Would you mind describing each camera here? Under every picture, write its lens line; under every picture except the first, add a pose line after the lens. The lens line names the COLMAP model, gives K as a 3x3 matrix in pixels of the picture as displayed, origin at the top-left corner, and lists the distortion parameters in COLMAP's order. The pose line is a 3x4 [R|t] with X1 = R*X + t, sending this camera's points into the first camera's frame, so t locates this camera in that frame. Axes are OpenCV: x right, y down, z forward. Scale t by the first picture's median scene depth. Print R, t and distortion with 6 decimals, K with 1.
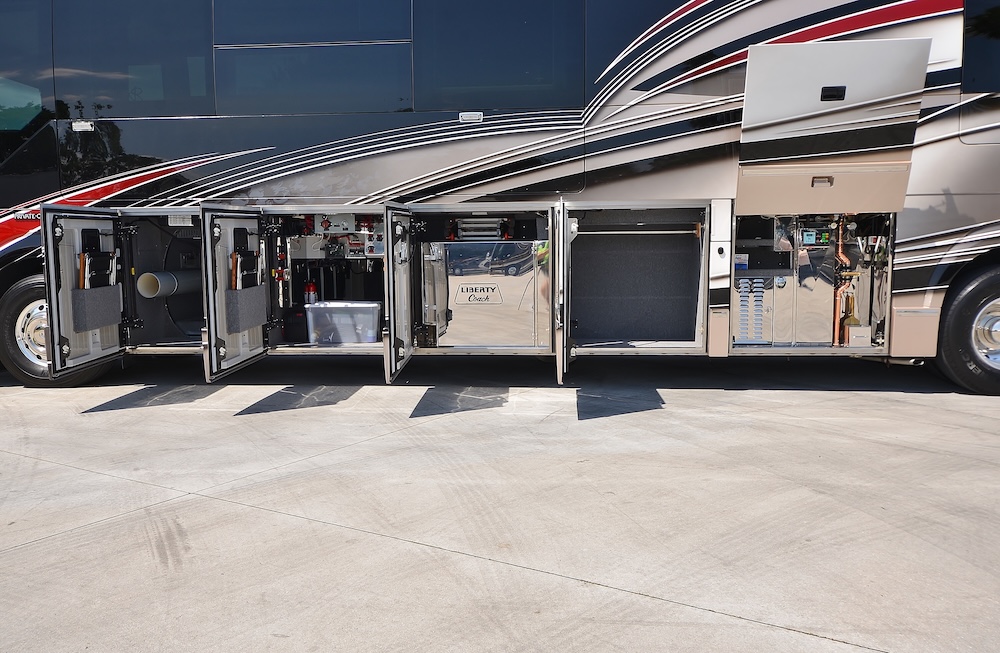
lens RADIAL K [[839.8, 0, 490.9], [0, 839.8, 324.8], [0, 0, 1]] dist [0.026360, -0.013137]
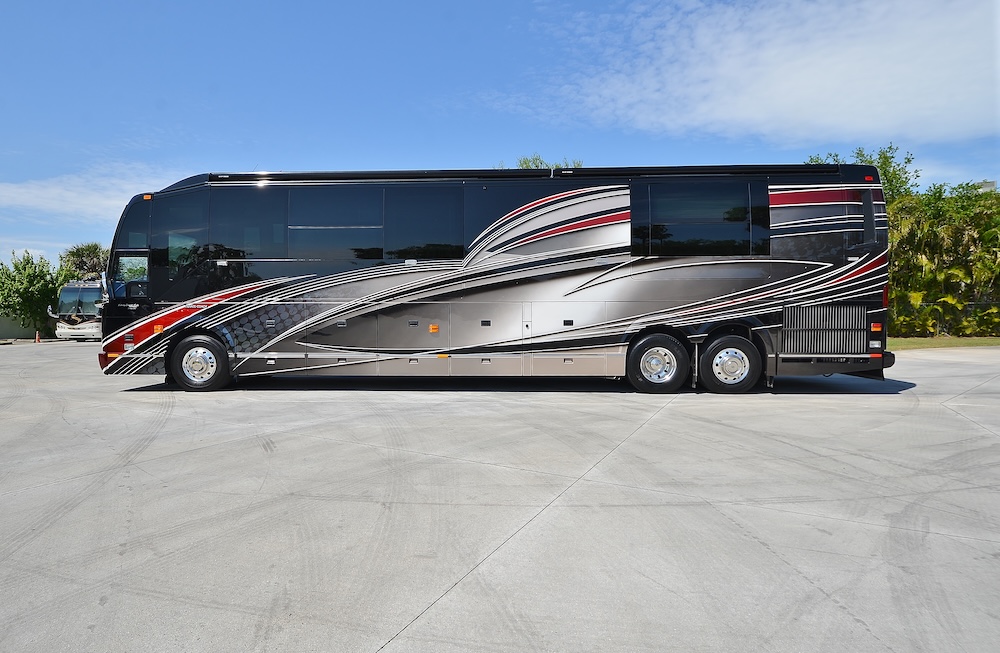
lens RADIAL K [[530.8, 0, 491.8], [0, 530.8, 324.2], [0, 0, 1]] dist [-0.002695, -0.000666]
pose [[0.997824, 0.006700, 0.065596, 0.095269], [-0.001947, 0.997384, -0.072261, 0.005057], [-0.065908, 0.071976, 0.995226, -0.340243]]
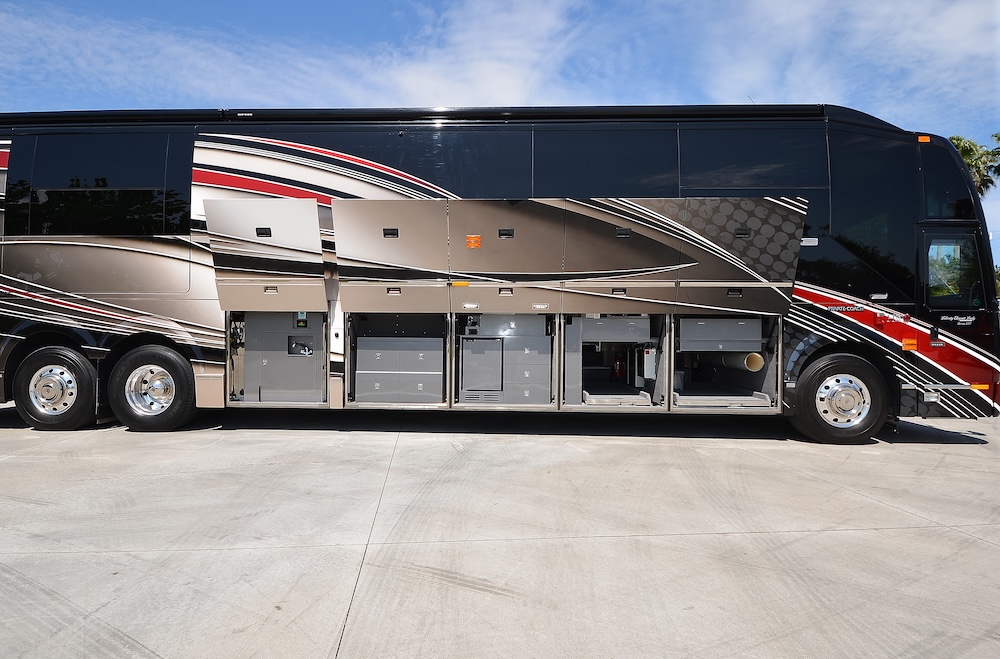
lens RADIAL K [[551.6, 0, 491.2], [0, 551.6, 330.4], [0, 0, 1]] dist [0.010496, -0.011367]
pose [[0.778061, 0.020488, 0.627854, -0.444422], [0.039047, 0.995958, -0.080887, -0.015906], [-0.626974, 0.087451, 0.774116, 0.175549]]
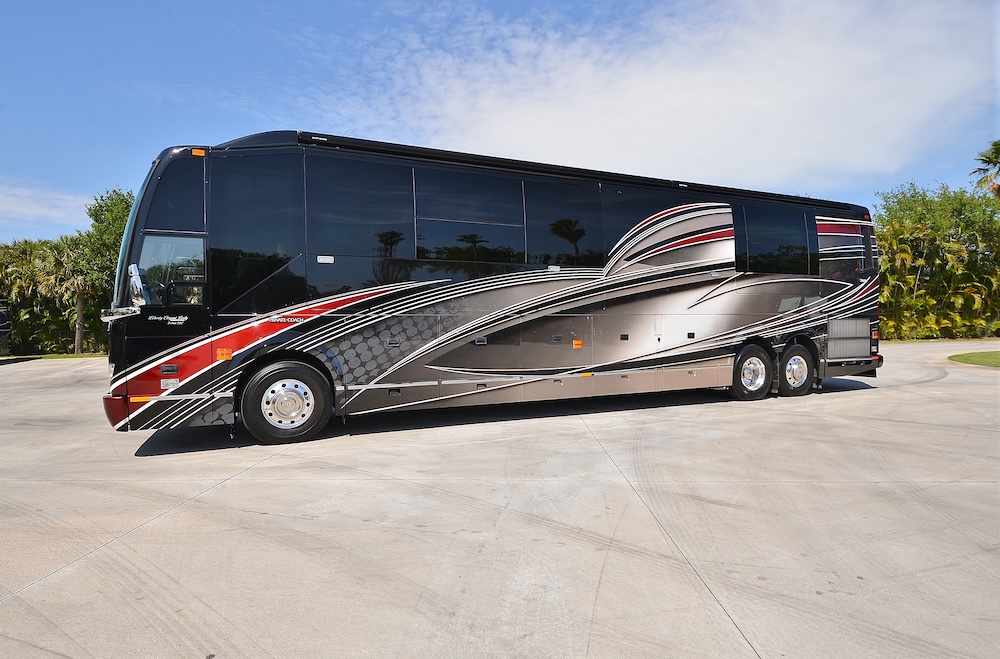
lens RADIAL K [[528.1, 0, 485.5], [0, 528.1, 328.8], [0, 0, 1]] dist [0.004148, -0.015448]
pose [[0.868135, -0.001208, 0.496326, -0.746982], [0.045629, 0.995957, -0.077386, -0.033797], [-0.494226, 0.089828, 0.864680, 0.086961]]
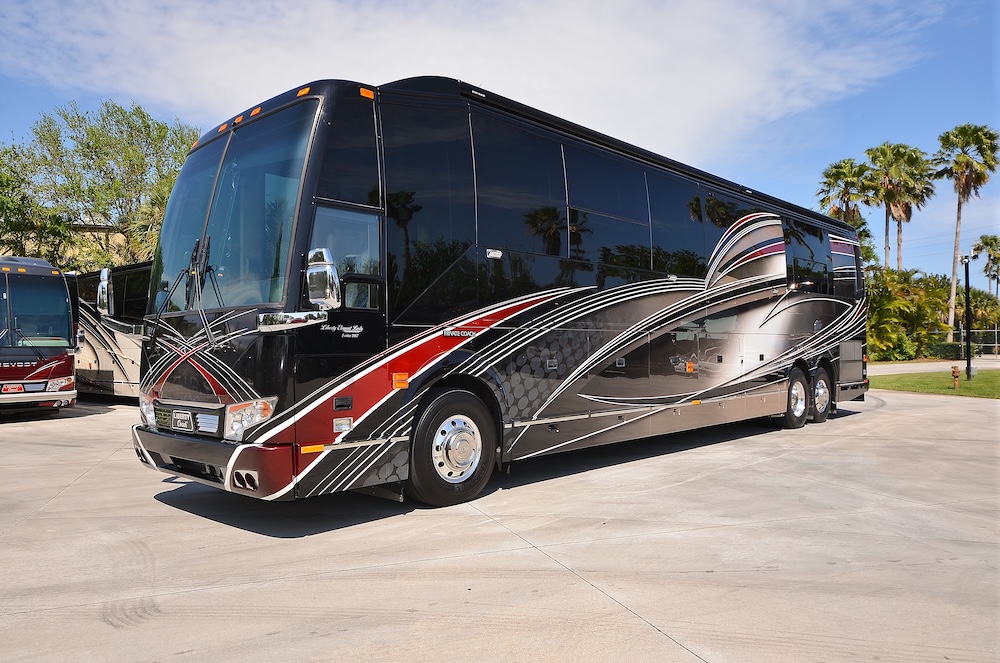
lens RADIAL K [[713.4, 0, 492.2], [0, 713.4, 324.4], [0, 0, 1]] dist [0.020758, -0.011956]
pose [[0.610322, 0.033283, 0.791454, -1.309537], [0.070400, 0.992885, -0.096042, -0.058000], [-0.789019, 0.114335, 0.603636, 0.481235]]
